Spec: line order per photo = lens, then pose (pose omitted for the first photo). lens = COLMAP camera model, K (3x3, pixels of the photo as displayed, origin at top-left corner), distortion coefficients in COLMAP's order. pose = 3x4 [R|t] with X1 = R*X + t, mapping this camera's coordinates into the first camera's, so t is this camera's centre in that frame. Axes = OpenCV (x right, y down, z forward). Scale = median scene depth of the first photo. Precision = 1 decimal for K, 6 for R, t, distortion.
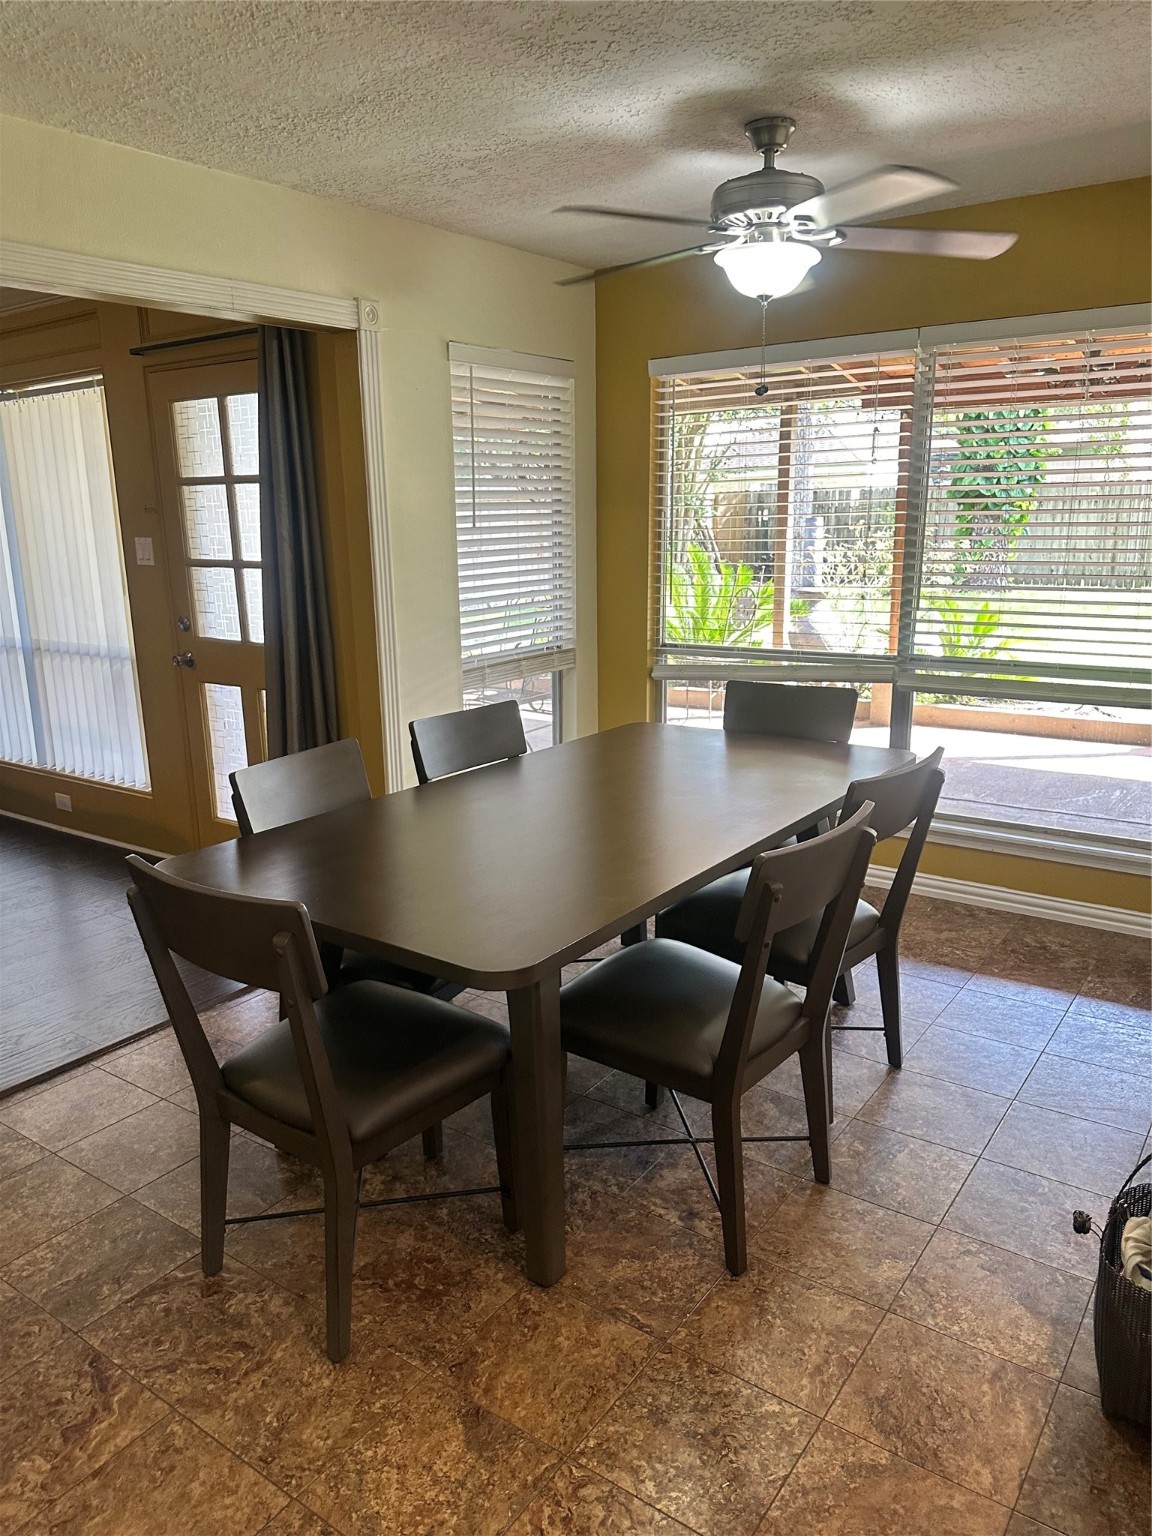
lens RADIAL K [[1087.5, 0, 569.1], [0, 1087.5, 771.5], [0, 0, 1]] dist [0.039306, -0.045791]
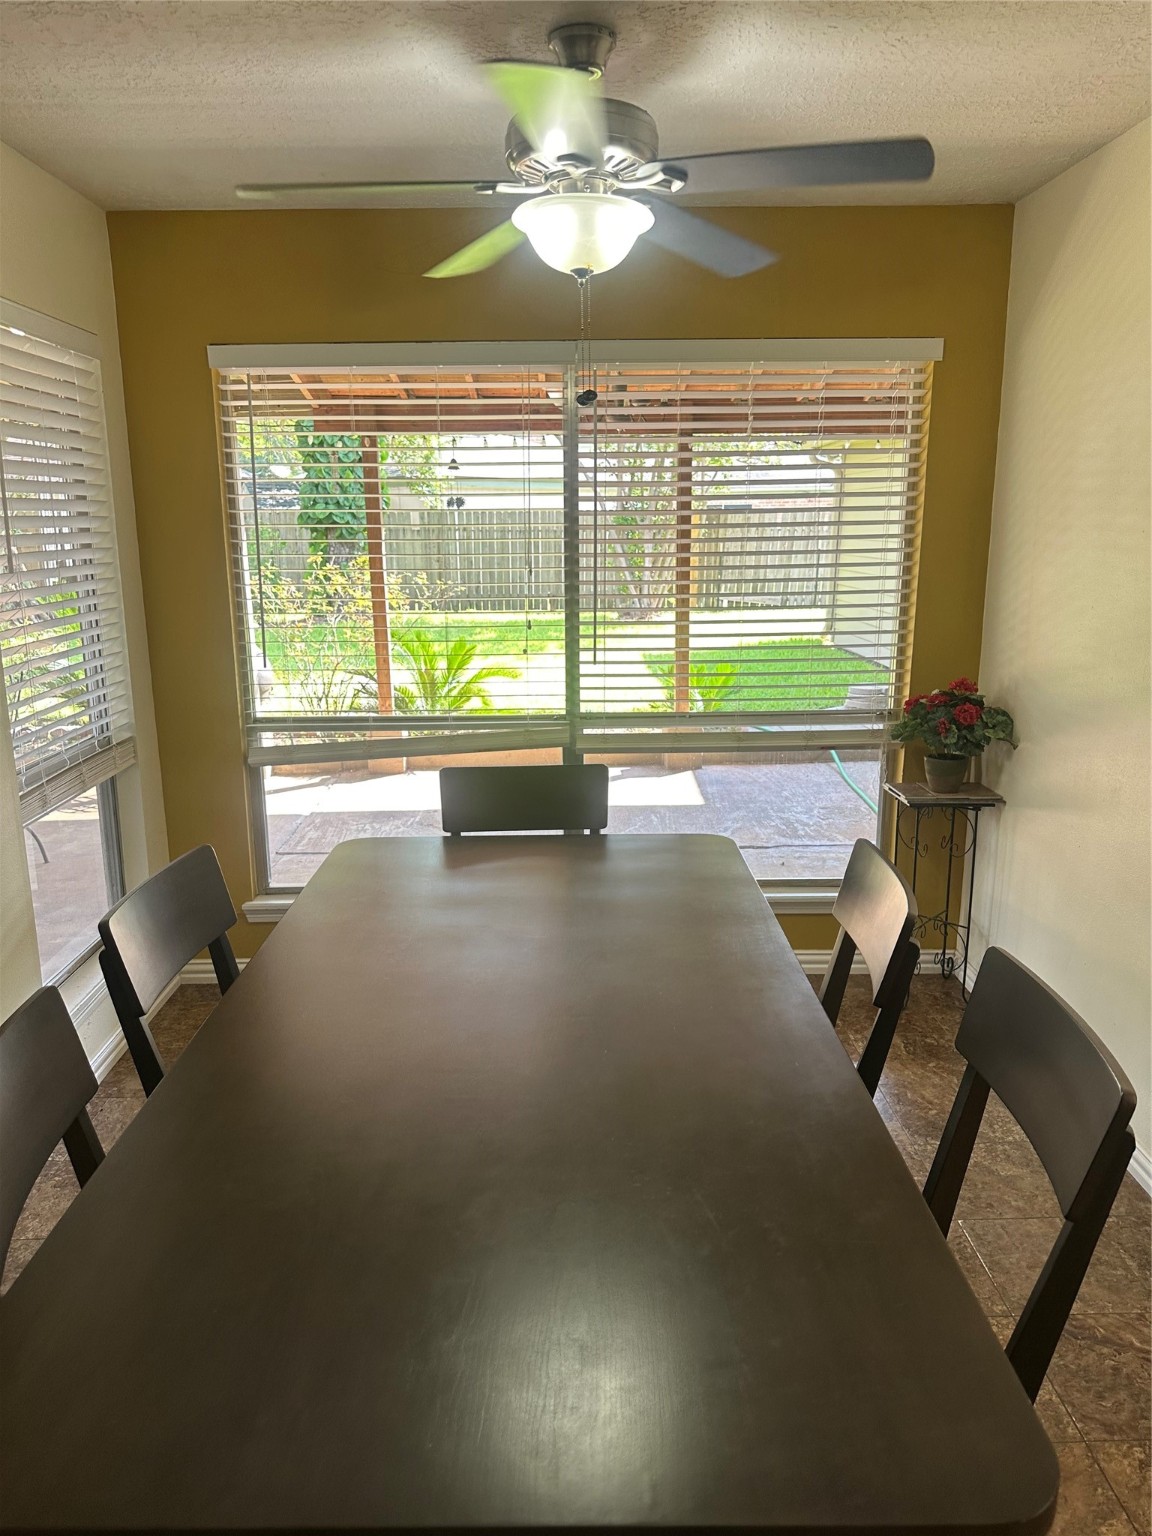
lens RADIAL K [[1087.5, 0, 569.1], [0, 1087.5, 771.5], [0, 0, 1]] dist [0.039306, -0.045791]
pose [[0.811201, -0.118693, 0.572594, -0.184796], [0.129956, 0.991289, 0.021373, -0.072185], [-0.570143, 0.057074, 0.819560, 0.262296]]
